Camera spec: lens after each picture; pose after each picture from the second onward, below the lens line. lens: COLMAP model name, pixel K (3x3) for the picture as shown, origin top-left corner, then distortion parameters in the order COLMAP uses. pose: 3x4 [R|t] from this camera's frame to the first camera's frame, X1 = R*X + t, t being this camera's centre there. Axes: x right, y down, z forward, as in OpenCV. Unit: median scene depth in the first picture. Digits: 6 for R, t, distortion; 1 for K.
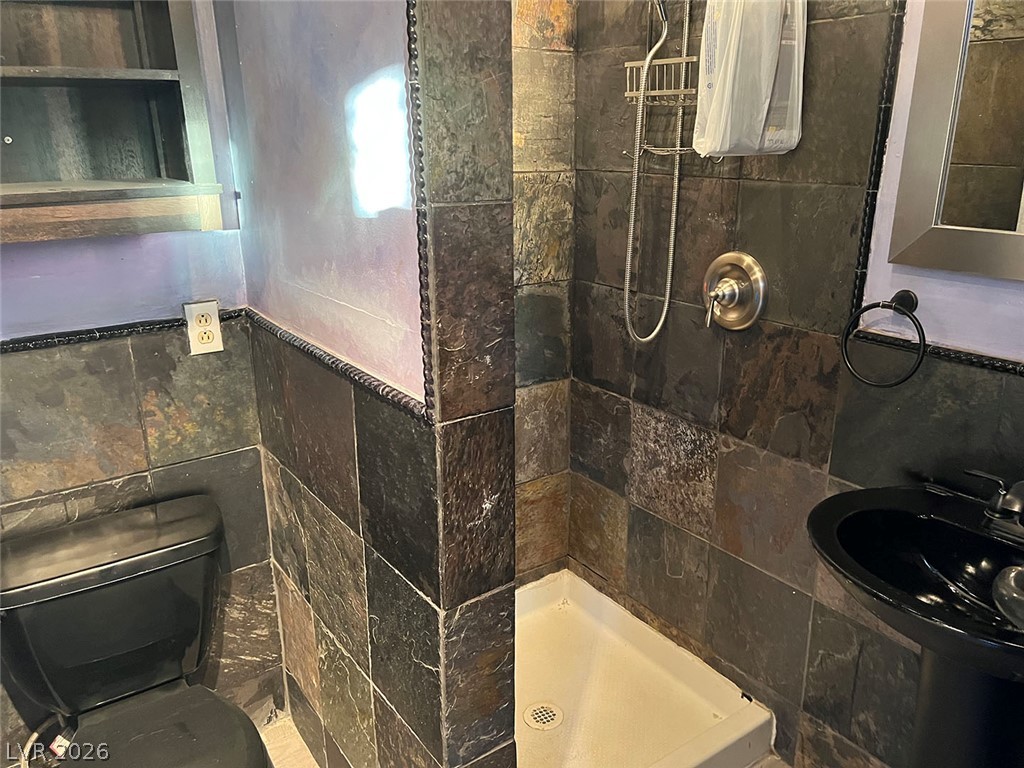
lens RADIAL K [[773.6, 0, 513.0], [0, 773.6, 383.7], [0, 0, 1]] dist [0.044861, -0.066809]
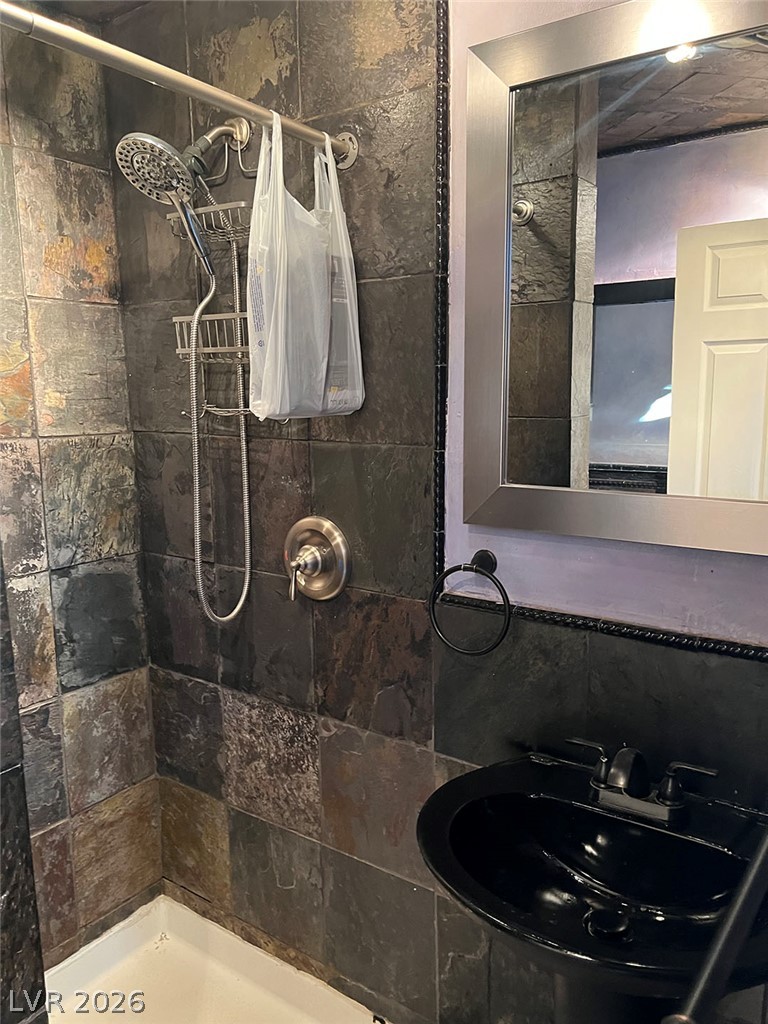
lens RADIAL K [[773.6, 0, 382.6], [0, 773.6, 519.4], [0, 0, 1]] dist [0.044861, -0.066809]
pose [[0.941721, -0.065754, 0.329906, 0.058255], [0.110997, 0.986523, -0.120215, -0.044722], [-0.317555, 0.149828, 0.936328, 0.110672]]
